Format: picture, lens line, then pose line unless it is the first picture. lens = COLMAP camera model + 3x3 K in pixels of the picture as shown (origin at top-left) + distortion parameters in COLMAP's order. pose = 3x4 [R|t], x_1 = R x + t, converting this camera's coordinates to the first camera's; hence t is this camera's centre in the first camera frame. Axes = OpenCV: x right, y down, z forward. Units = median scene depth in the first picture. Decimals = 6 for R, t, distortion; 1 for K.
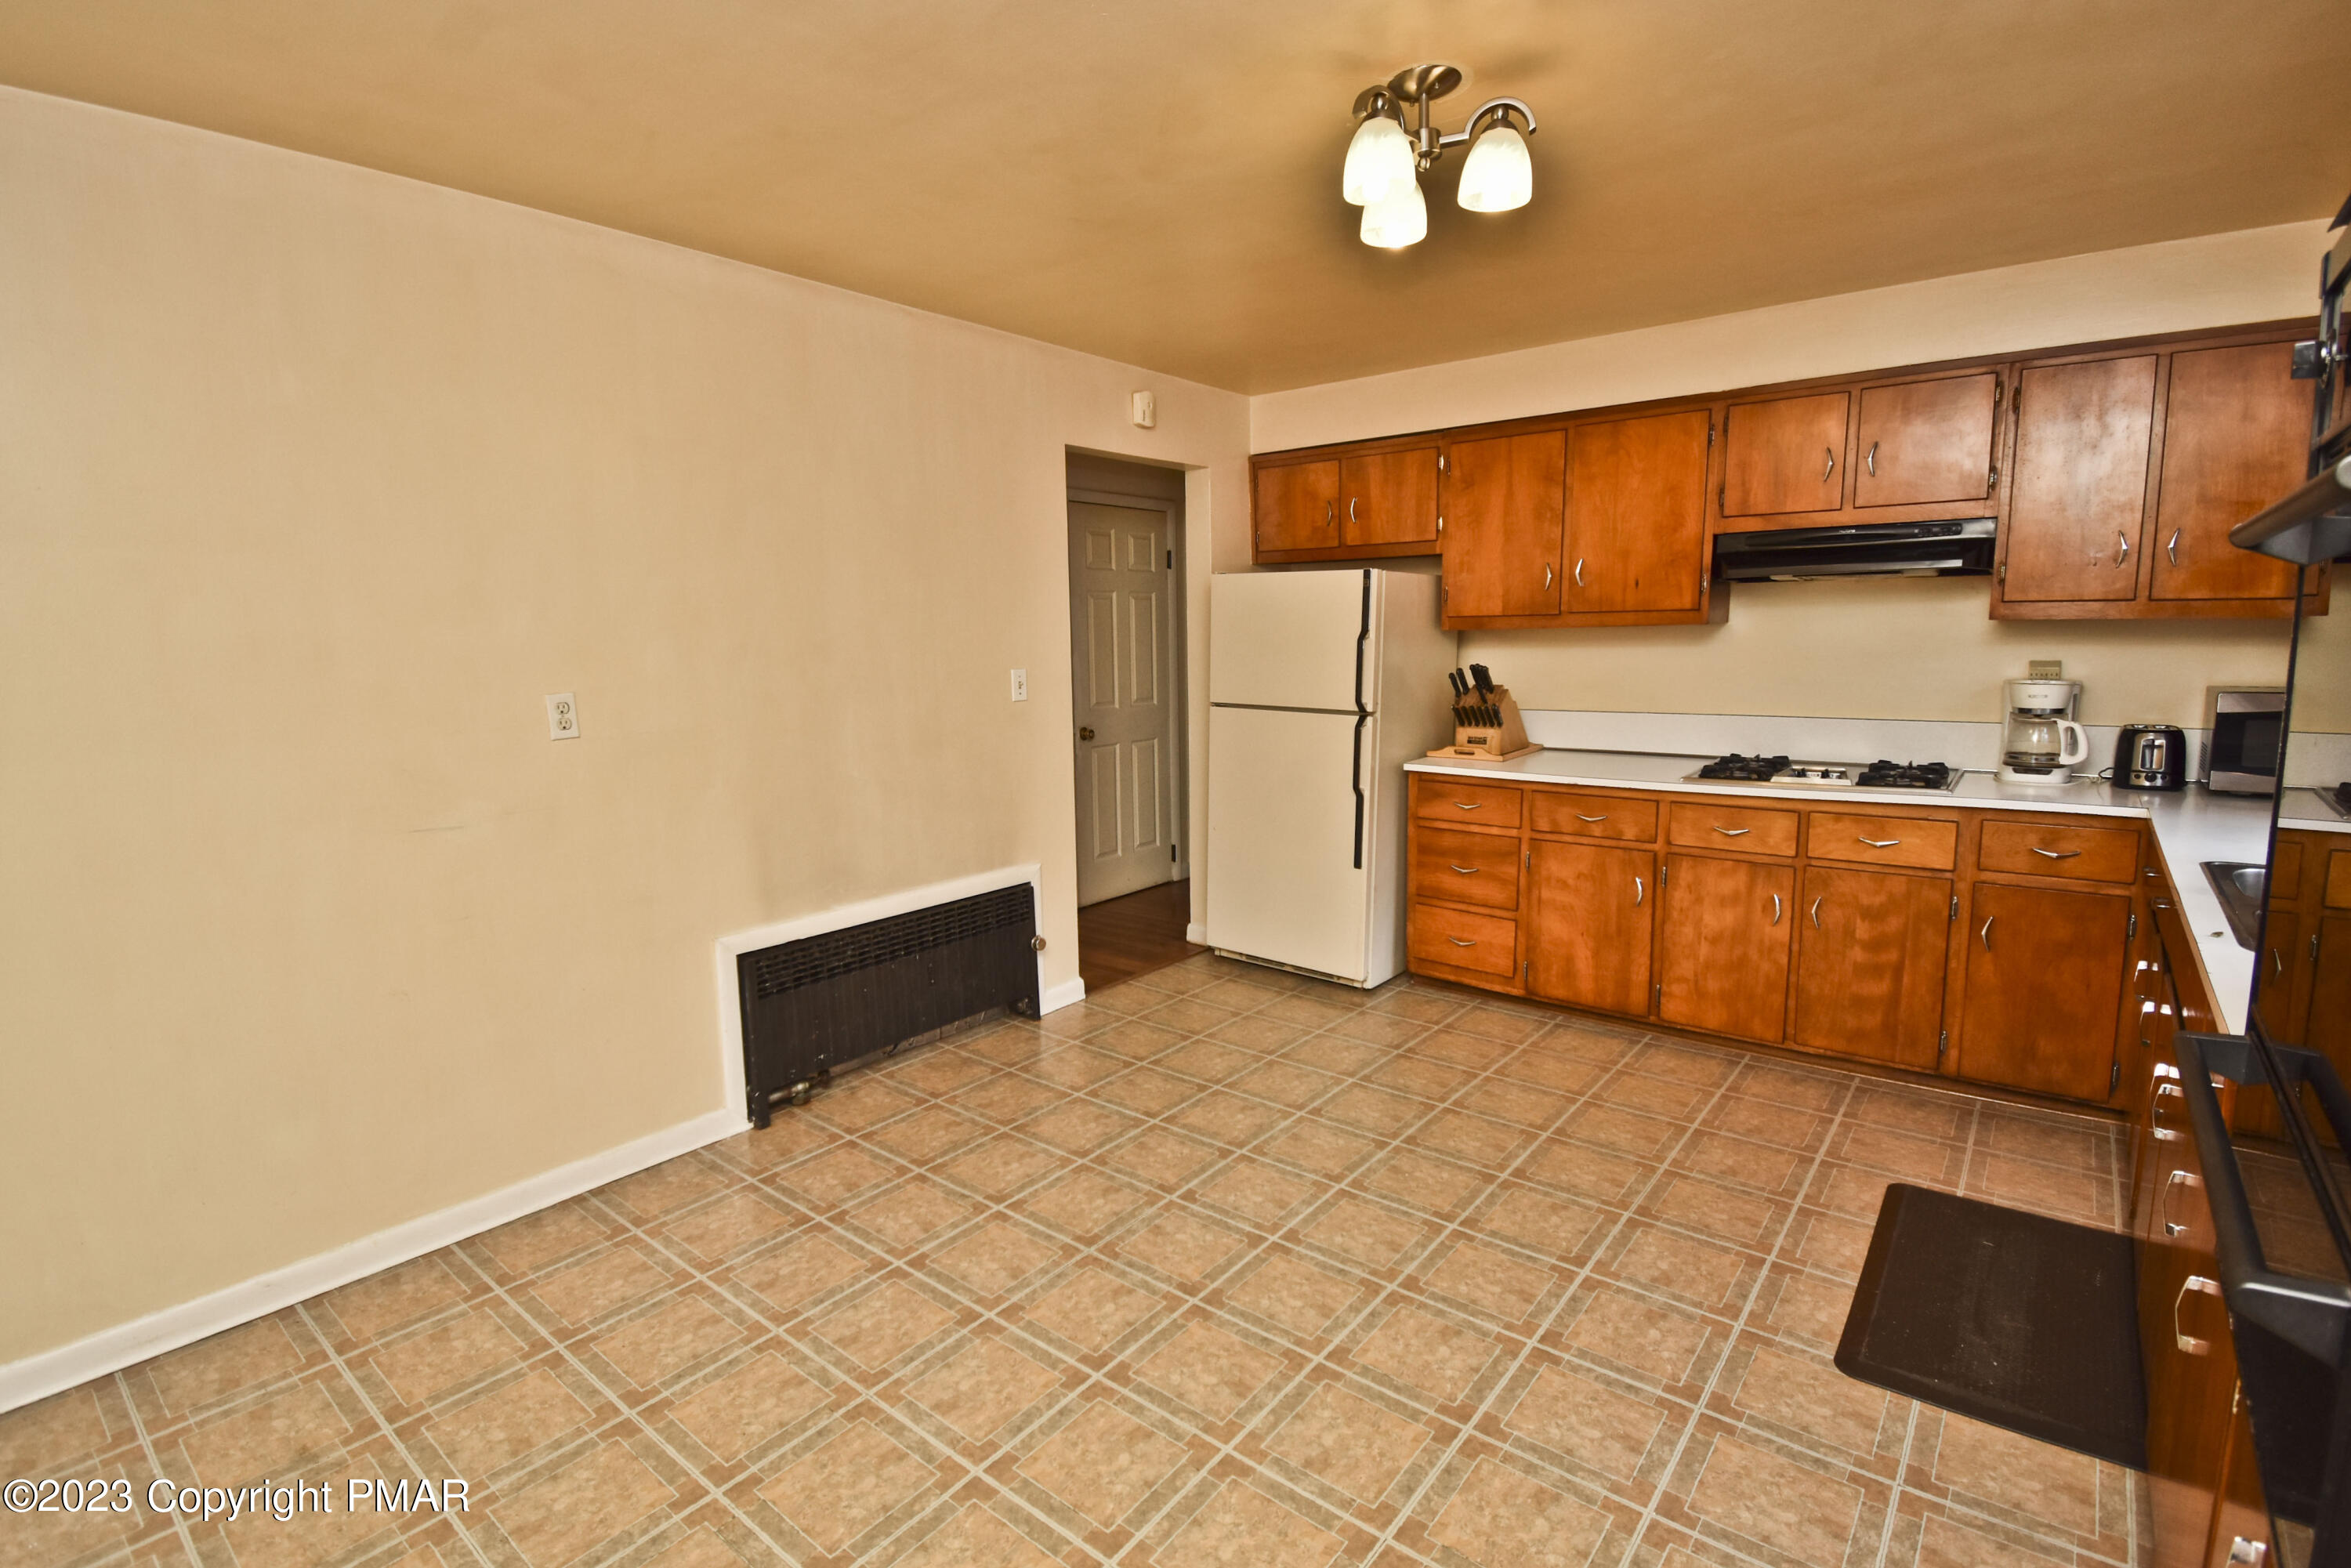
lens RADIAL K [[1083.9, 0, 1175.5], [0, 1083.9, 784.0], [0, 0, 1]] dist [0.030849, -0.032595]
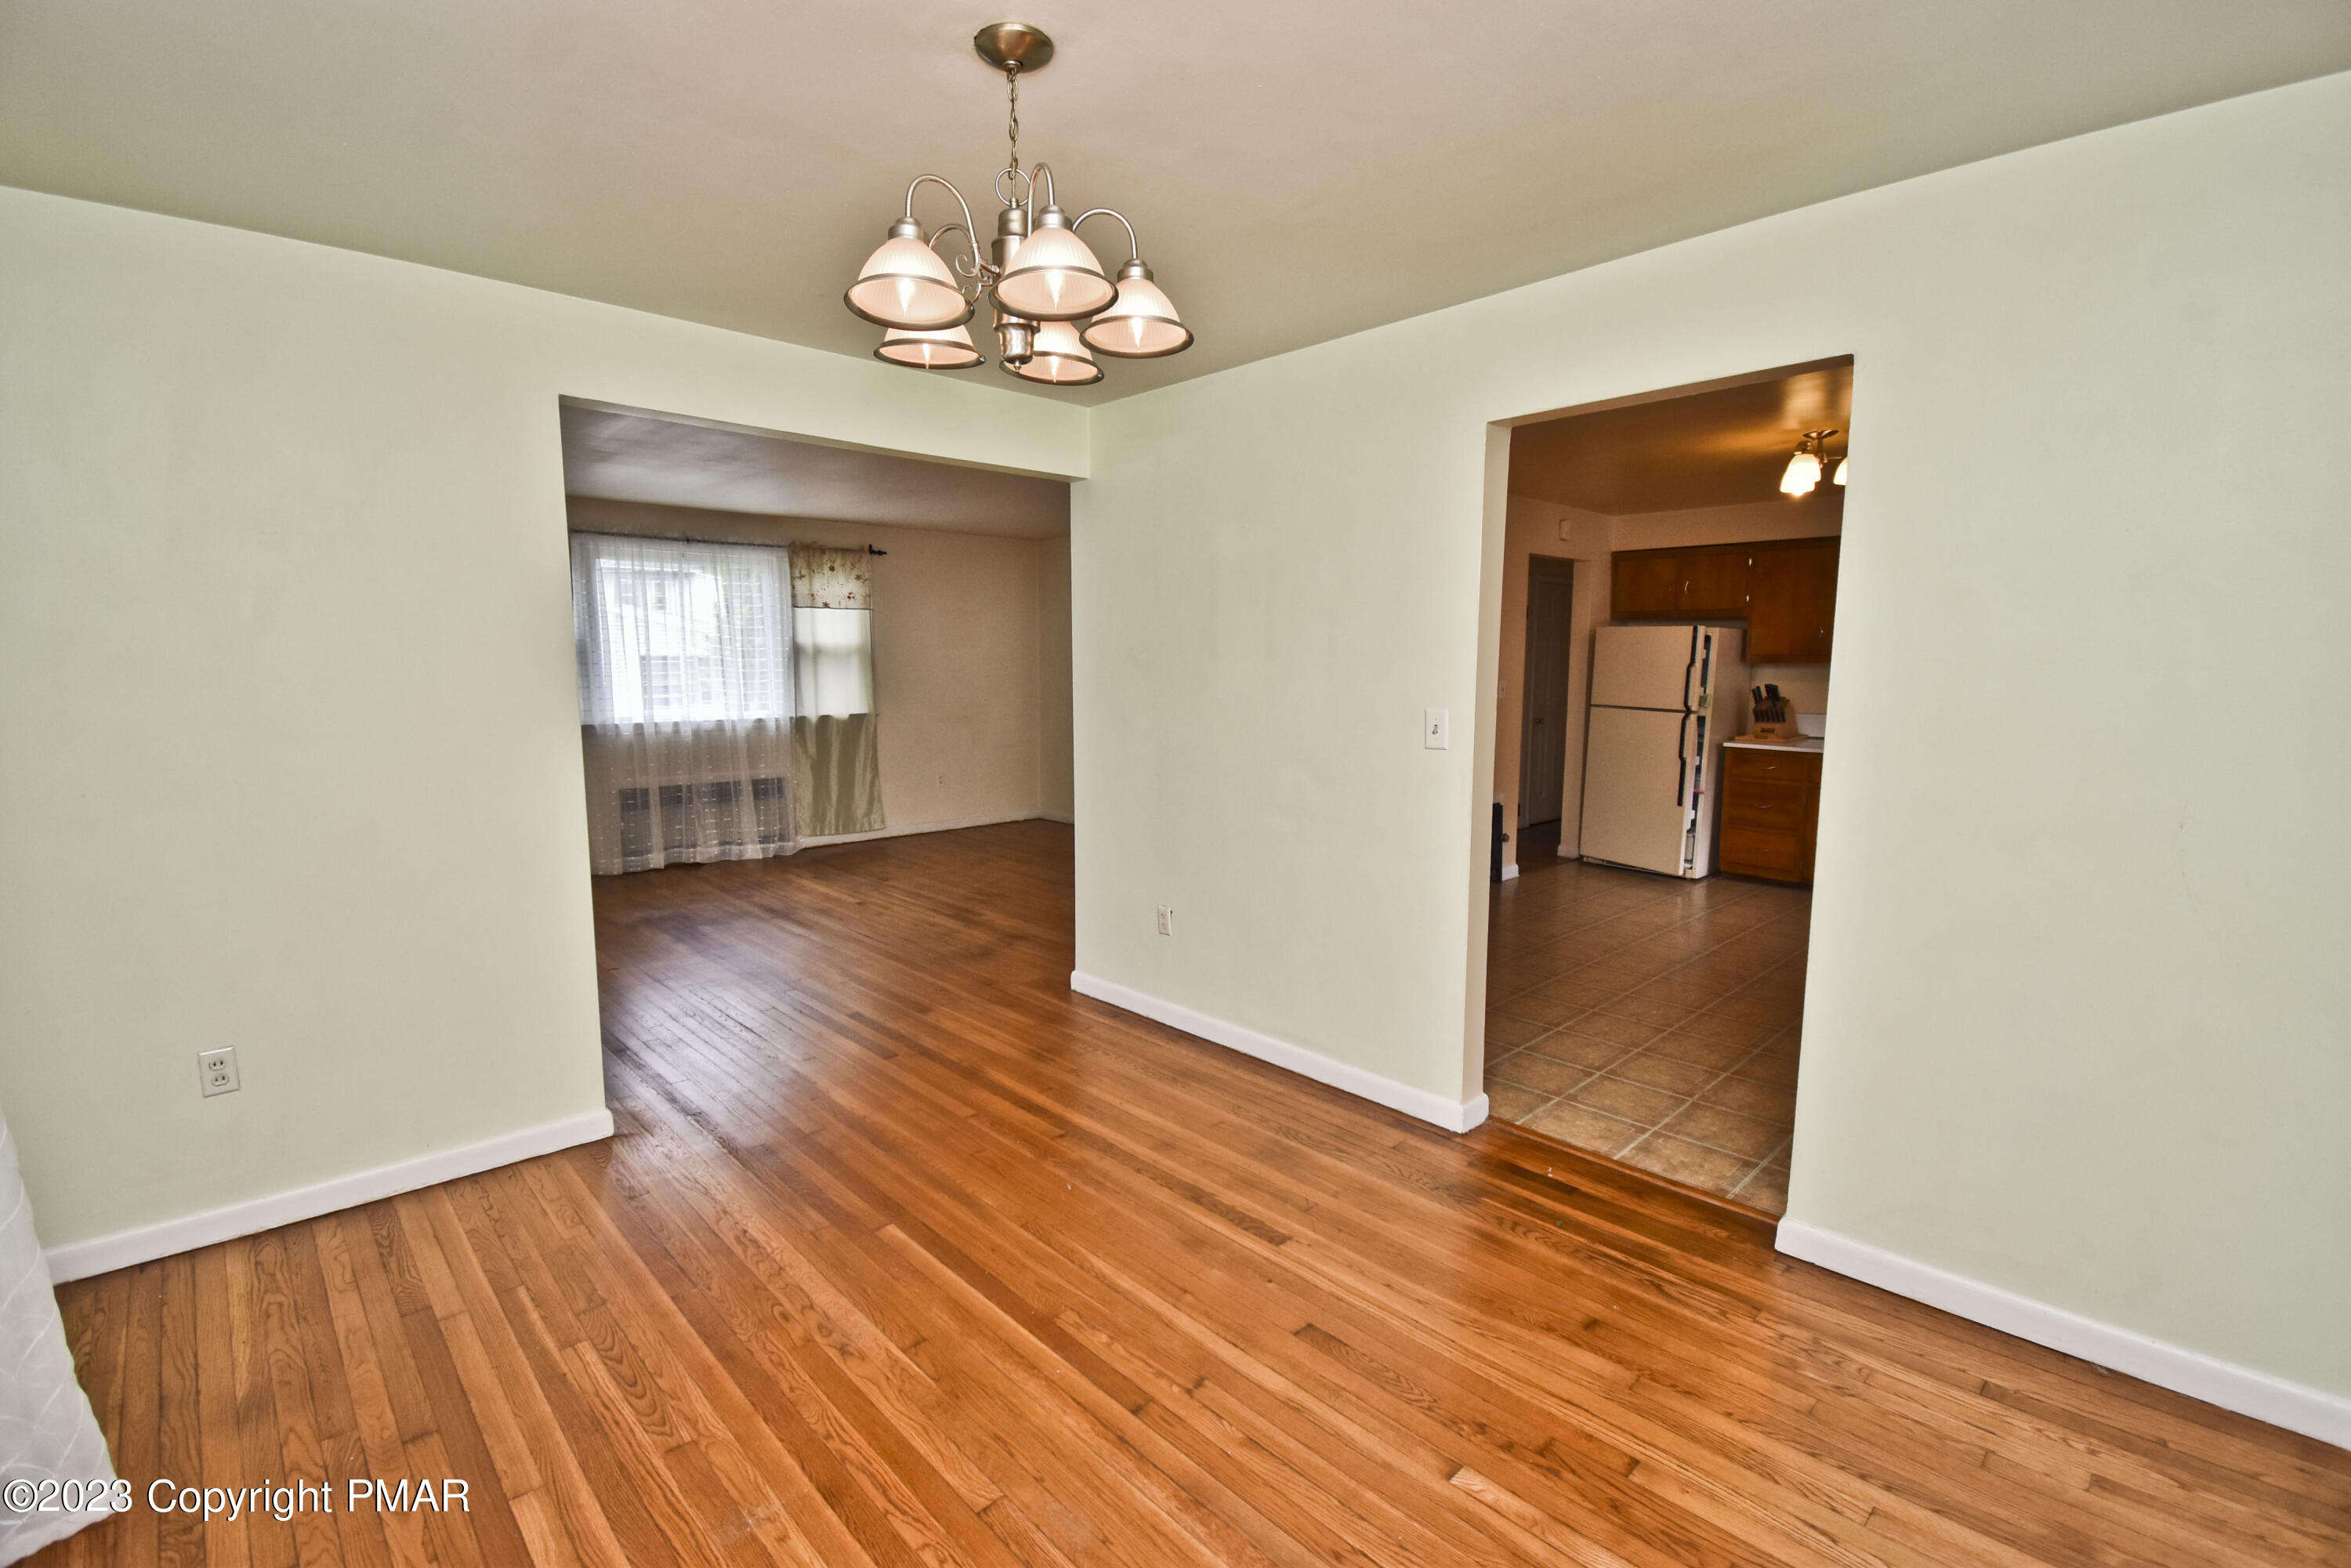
lens RADIAL K [[1063.4, 0, 1175.5], [0, 1063.4, 784.0], [0, 0, 1]] dist [0.021852, -0.024469]
pose [[0.988870, 0.031125, -0.145489, -0.454053], [-0.033171, 0.999382, -0.011660, 0.109127], [0.145037, 0.016356, 0.989291, -0.887759]]
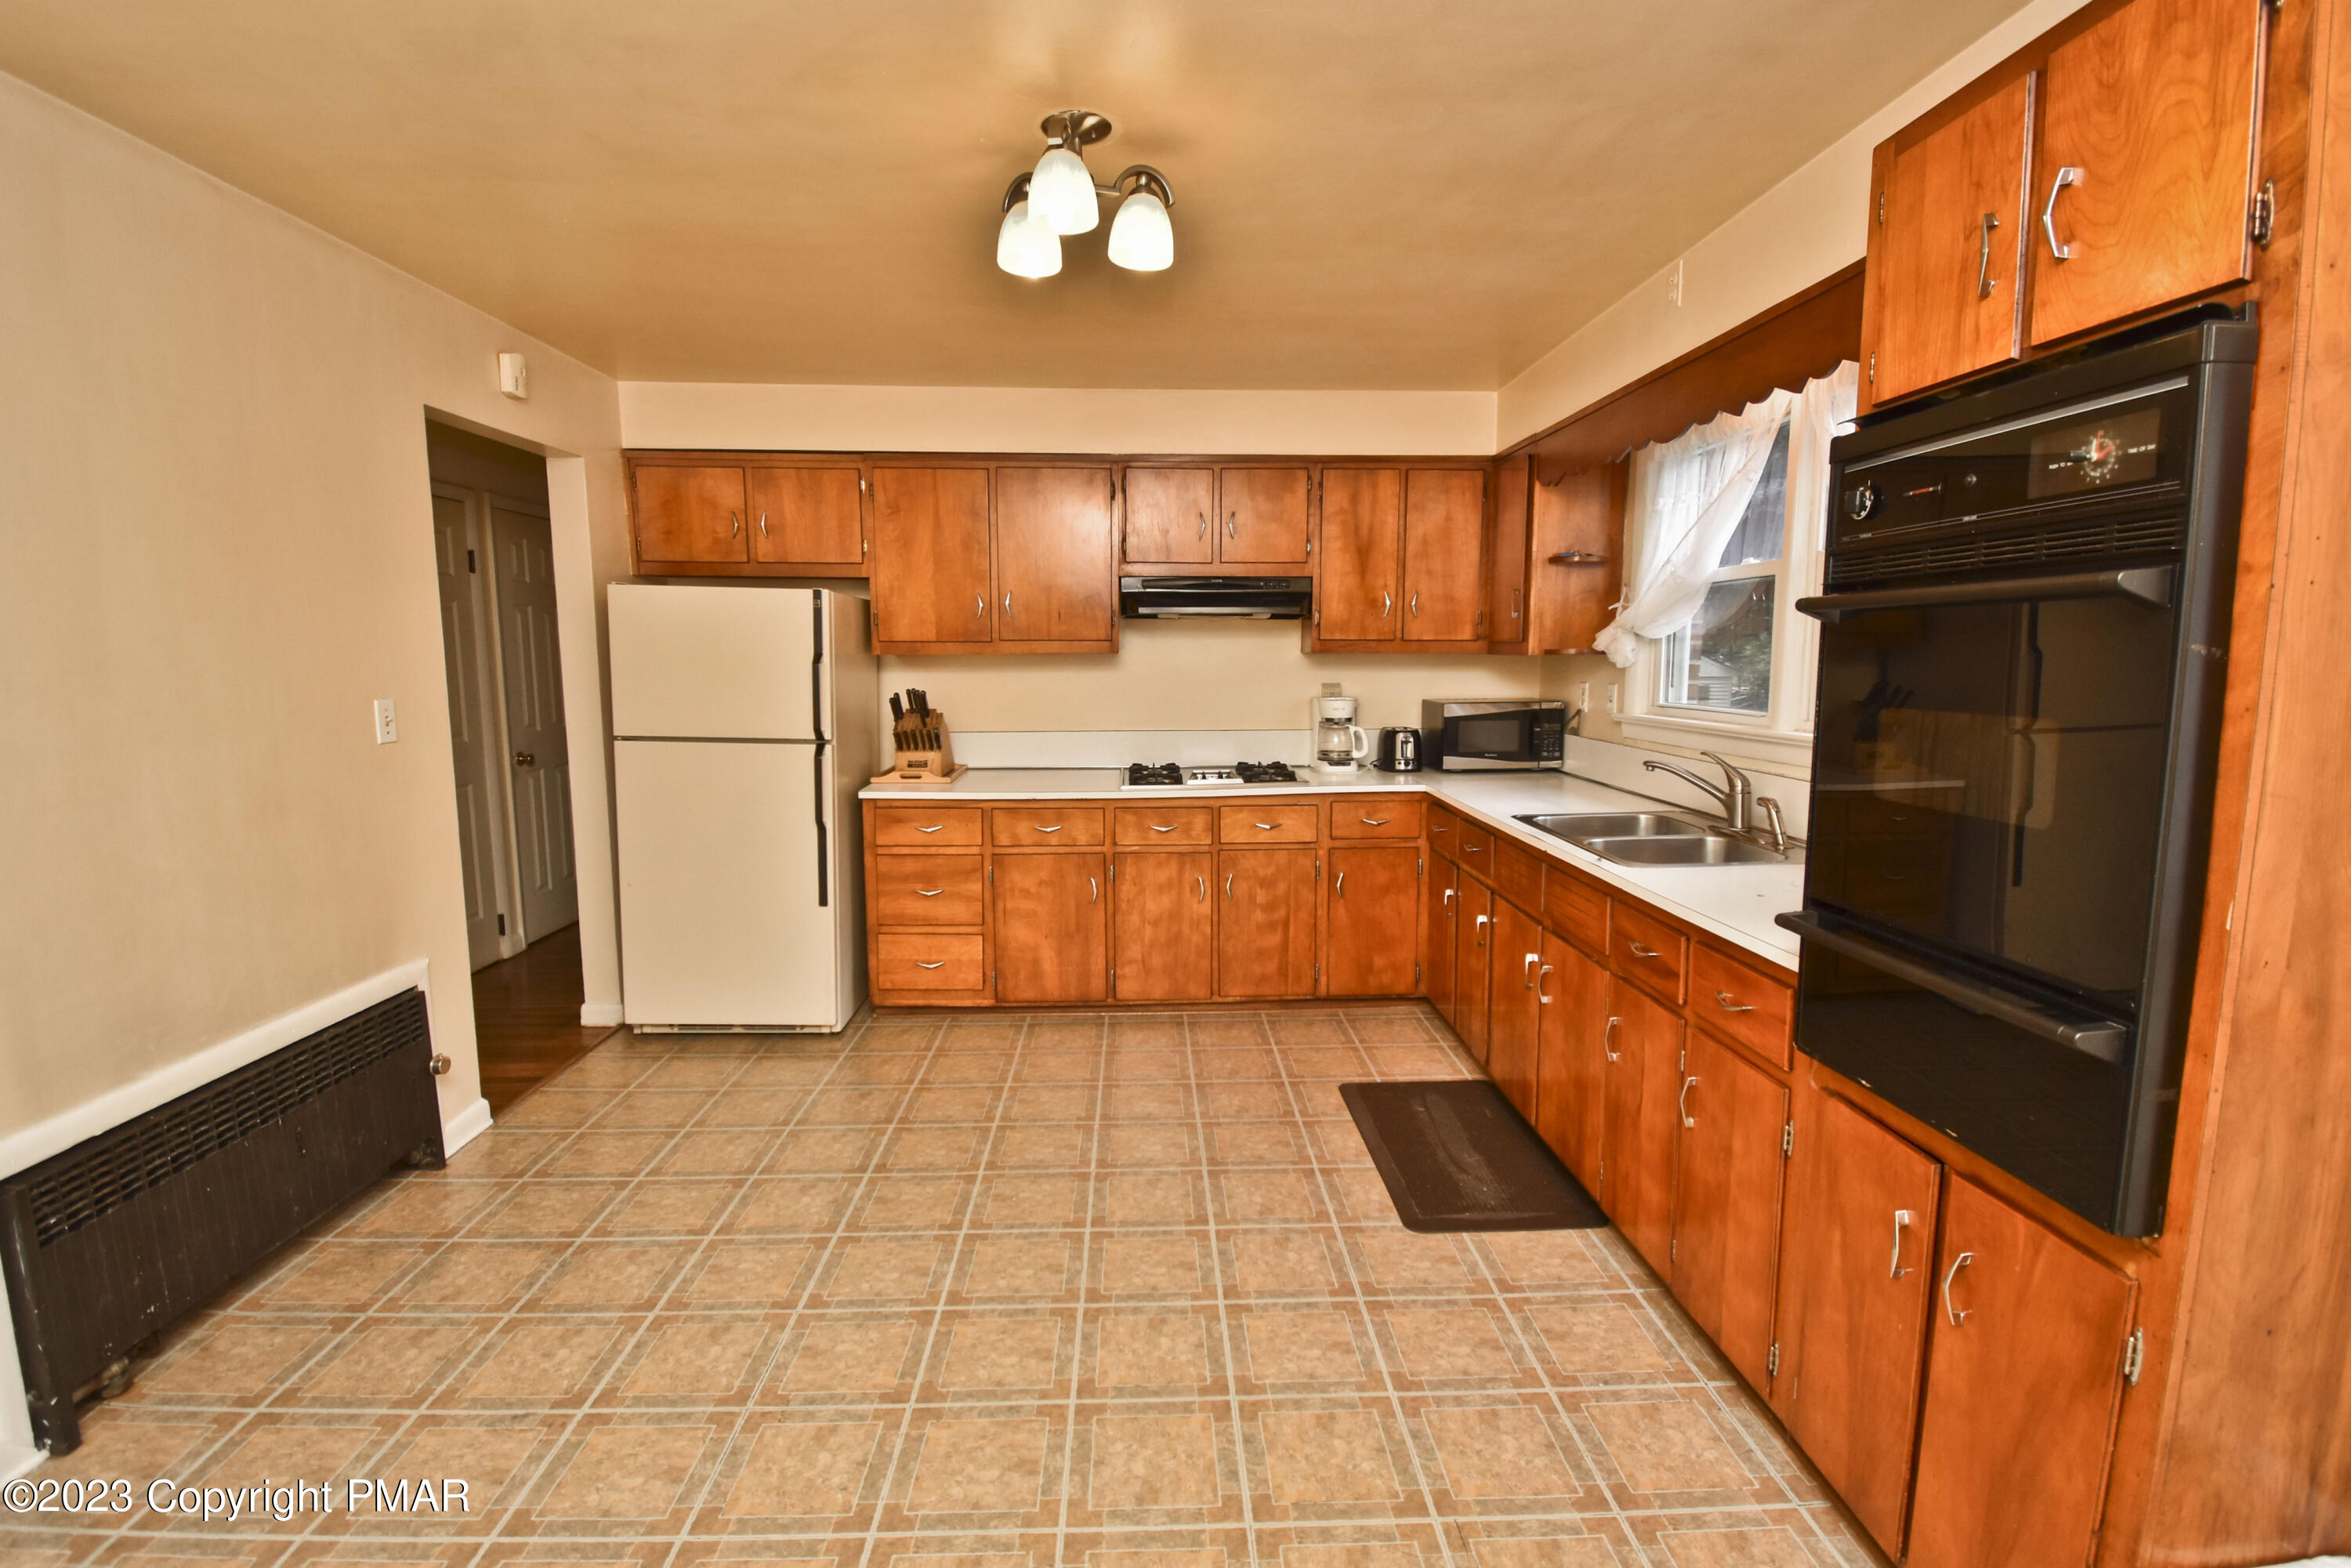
lens RADIAL K [[1063.4, 0, 1175.5], [0, 1063.4, 784.0], [0, 0, 1]] dist [0.021852, -0.024469]
pose [[0.757892, -0.065939, 0.649039, -0.227734], [0.078417, 0.996873, 0.009708, -0.015164], [-0.647650, 0.043538, 0.760693, 0.112733]]
